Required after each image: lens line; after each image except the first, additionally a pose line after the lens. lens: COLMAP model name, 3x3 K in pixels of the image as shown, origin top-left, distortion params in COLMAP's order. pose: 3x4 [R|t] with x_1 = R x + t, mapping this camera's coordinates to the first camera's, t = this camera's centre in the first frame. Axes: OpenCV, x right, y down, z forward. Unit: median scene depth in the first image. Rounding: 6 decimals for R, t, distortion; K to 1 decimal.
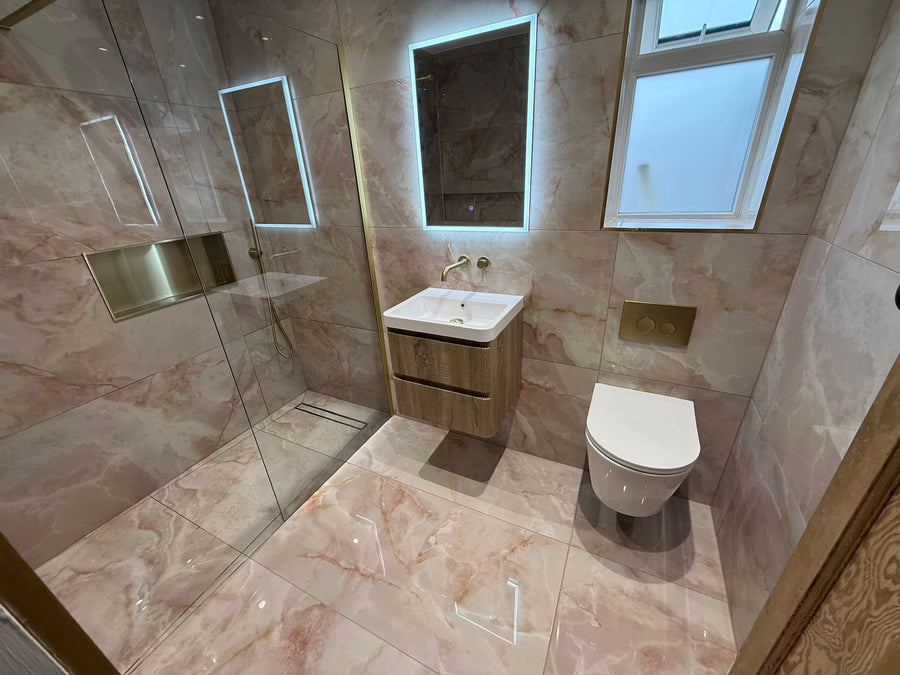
lens RADIAL K [[358.0, 0, 449.9], [0, 358.0, 338.8], [0, 0, 1]] dist [0.000467, -0.000176]
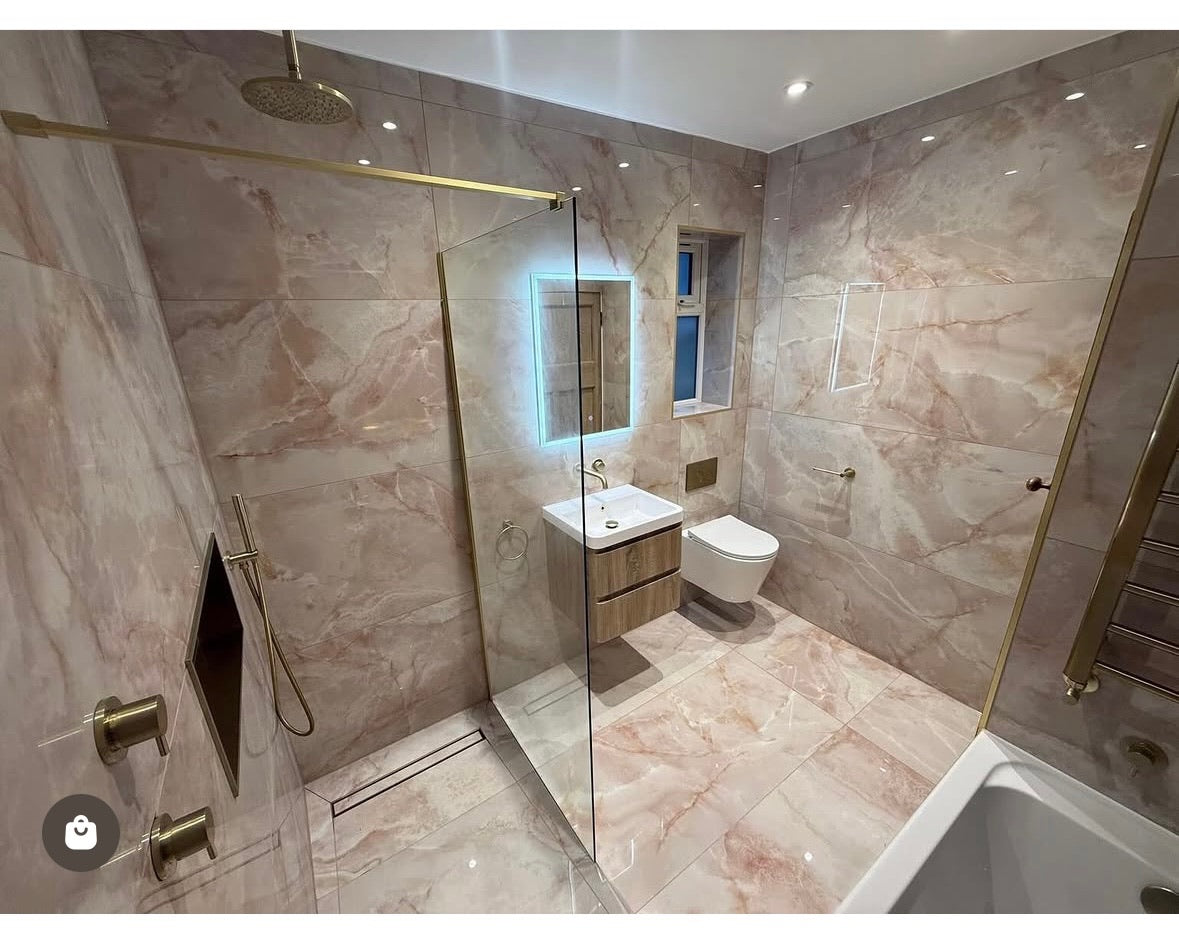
lens RADIAL K [[467.6, 0, 589.6], [0, 467.6, 470.6], [0, 0, 1]] dist [0.001578, 0.000155]
pose [[0.488260, -0.232606, 0.841129, -1.145630], [0.362058, 0.930956, 0.047278, -0.287300], [-0.794051, 0.281454, 0.538765, 0.300625]]
